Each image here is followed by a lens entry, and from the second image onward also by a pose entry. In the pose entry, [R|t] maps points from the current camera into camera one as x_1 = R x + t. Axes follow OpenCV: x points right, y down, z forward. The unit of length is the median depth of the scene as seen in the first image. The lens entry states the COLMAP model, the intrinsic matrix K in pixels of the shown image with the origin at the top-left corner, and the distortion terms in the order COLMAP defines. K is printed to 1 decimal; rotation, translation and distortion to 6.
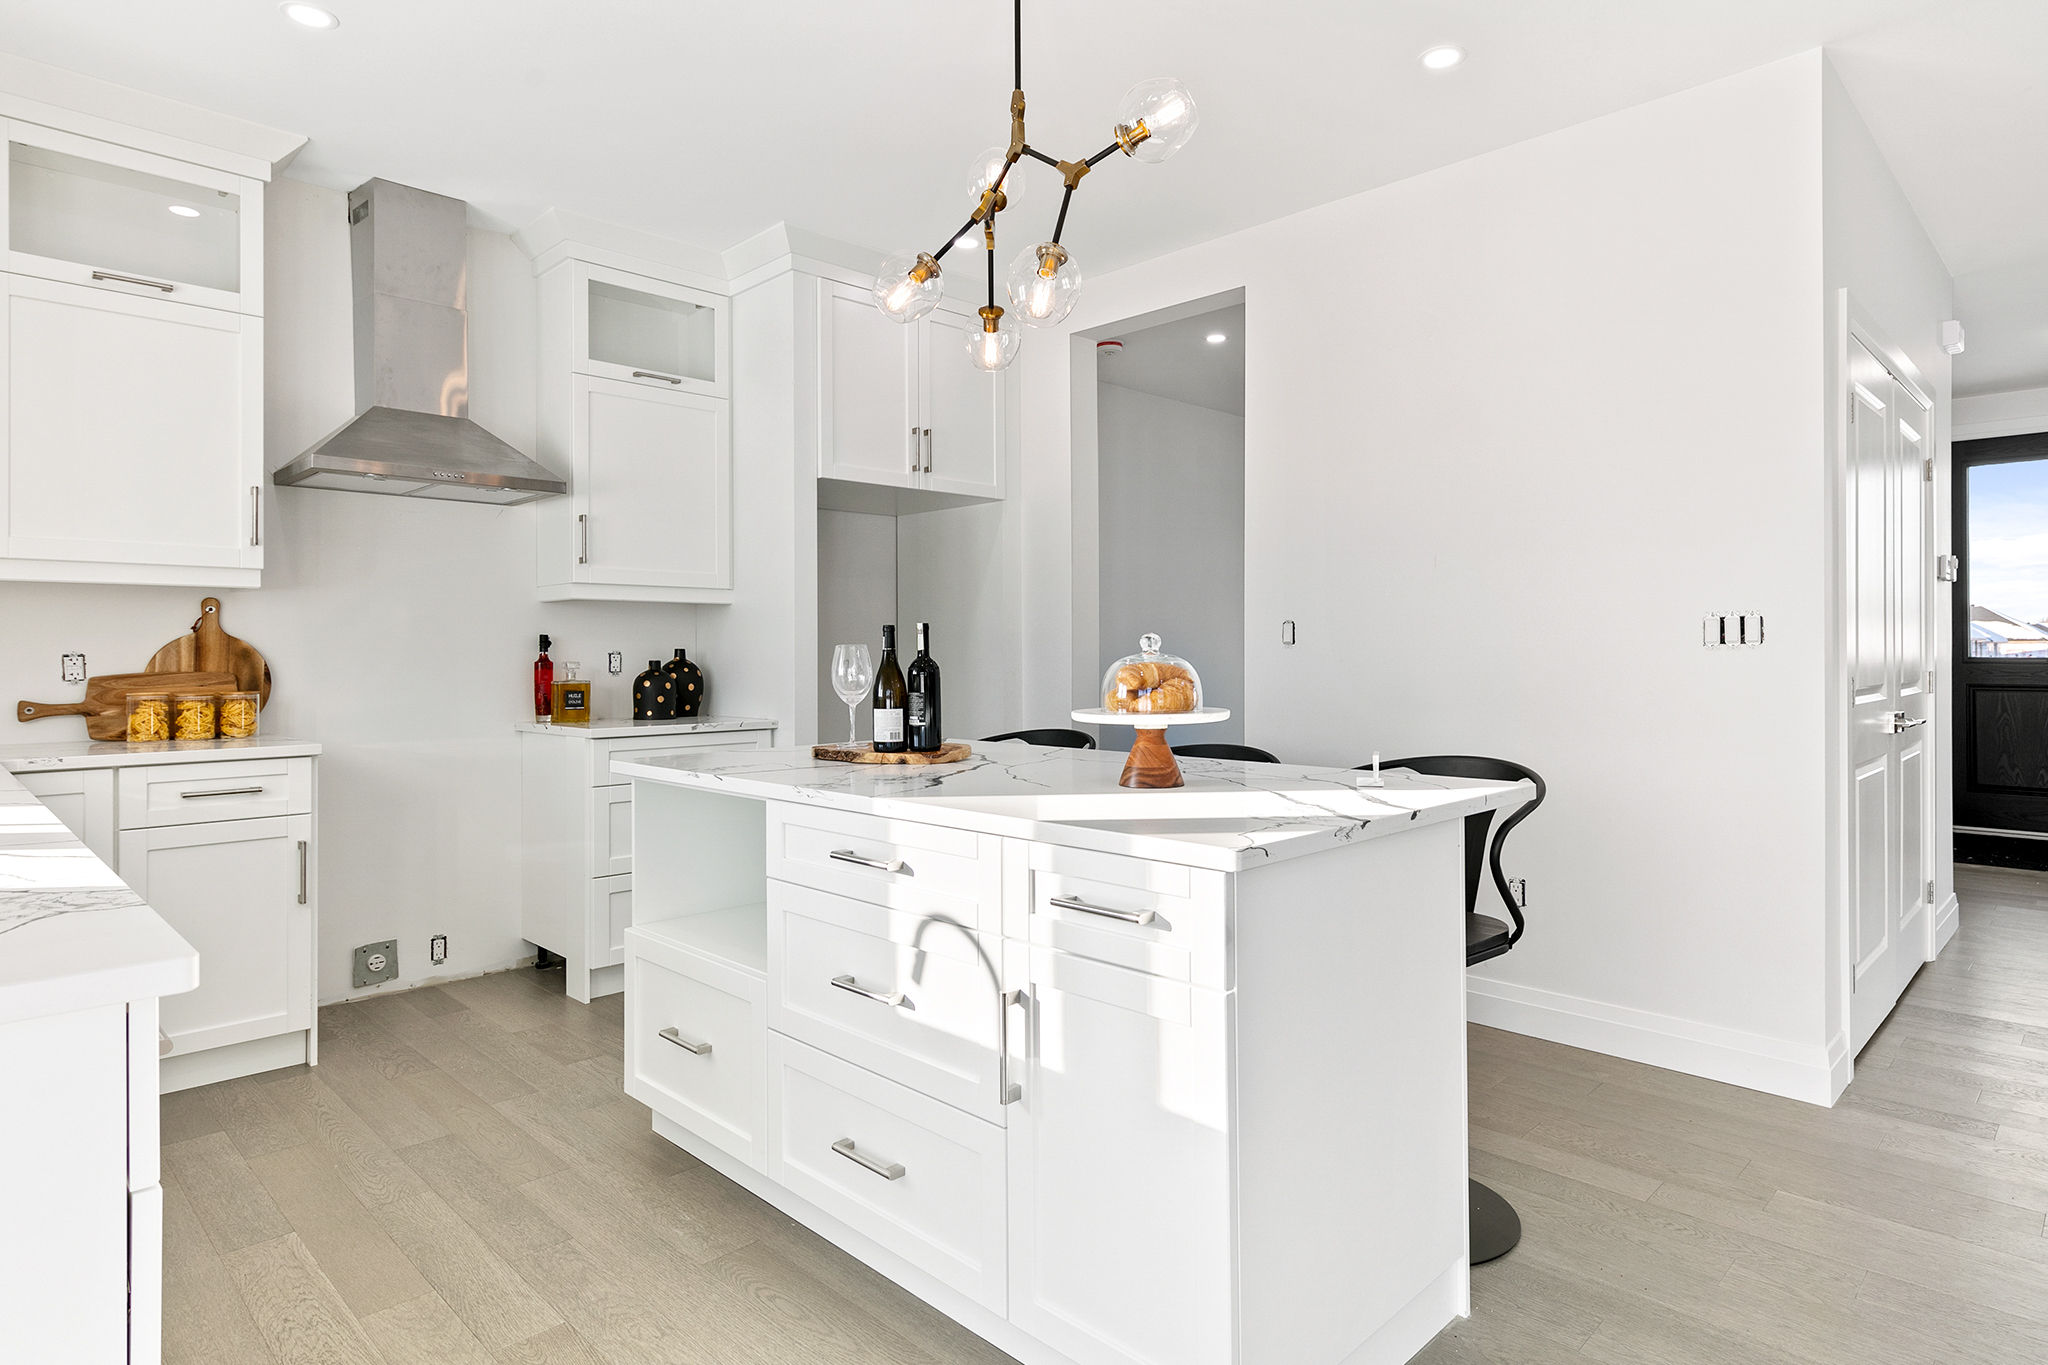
lens RADIAL K [[1134.6, 0, 1027.2], [0, 1134.6, 654.4], [0, 0, 1]] dist [-0.001076, 0.000078]
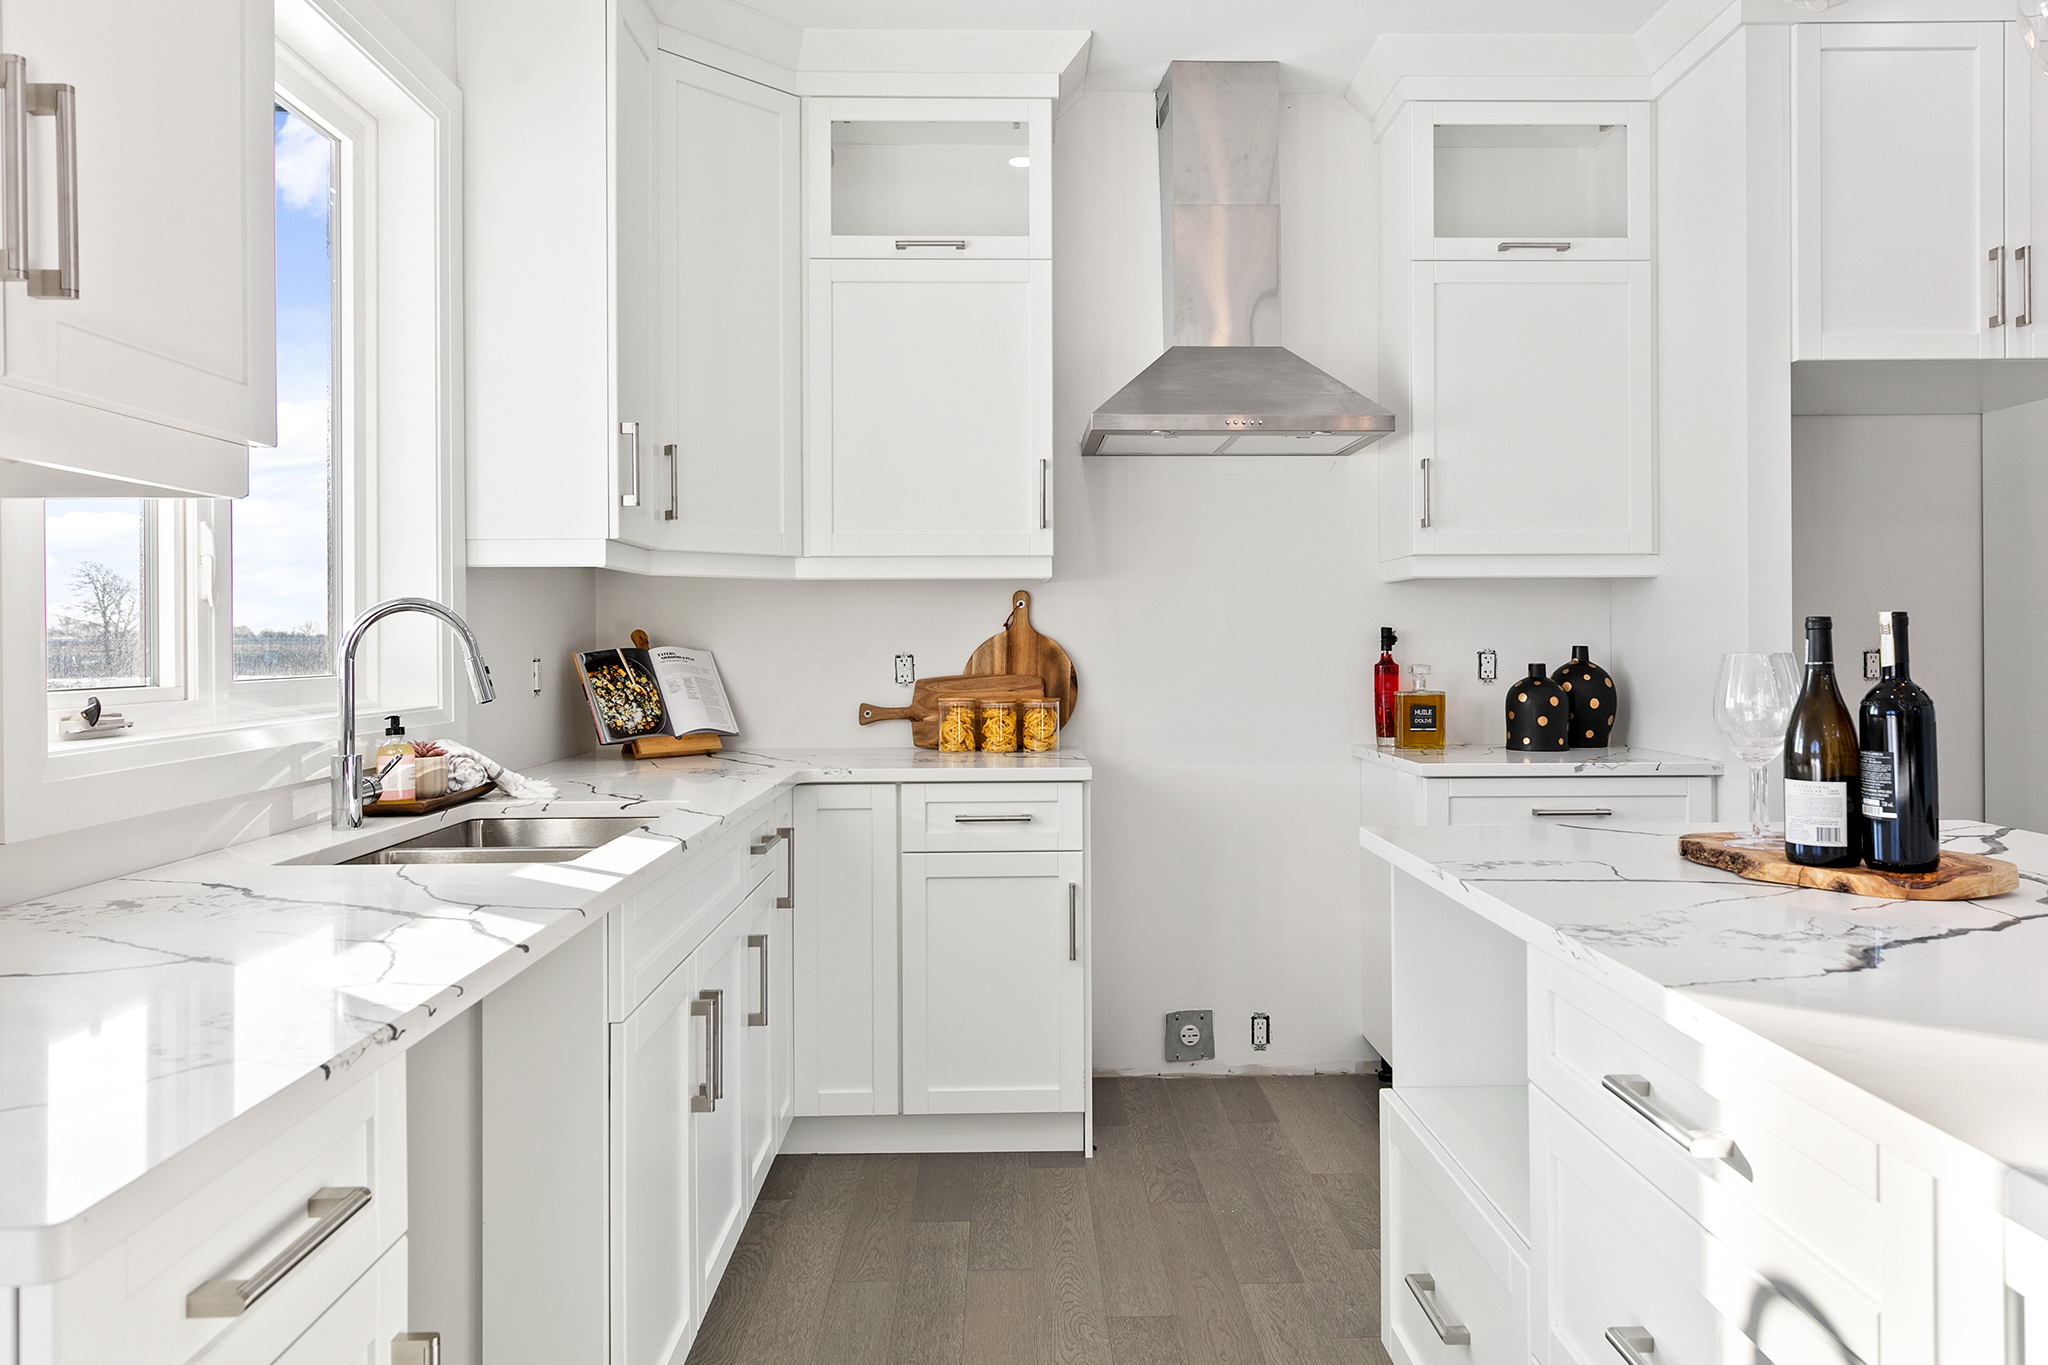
lens RADIAL K [[1418.5, 0, 1032.6], [0, 1418.5, 645.6], [0, 0, 1]] dist [0.005216, 0.000400]
pose [[0.728714, 0.000496, -0.684818, 0.042239], [0.002989, 0.999988, 0.003906, -0.011659], [0.684811, -0.004894, 0.728704, 0.206552]]
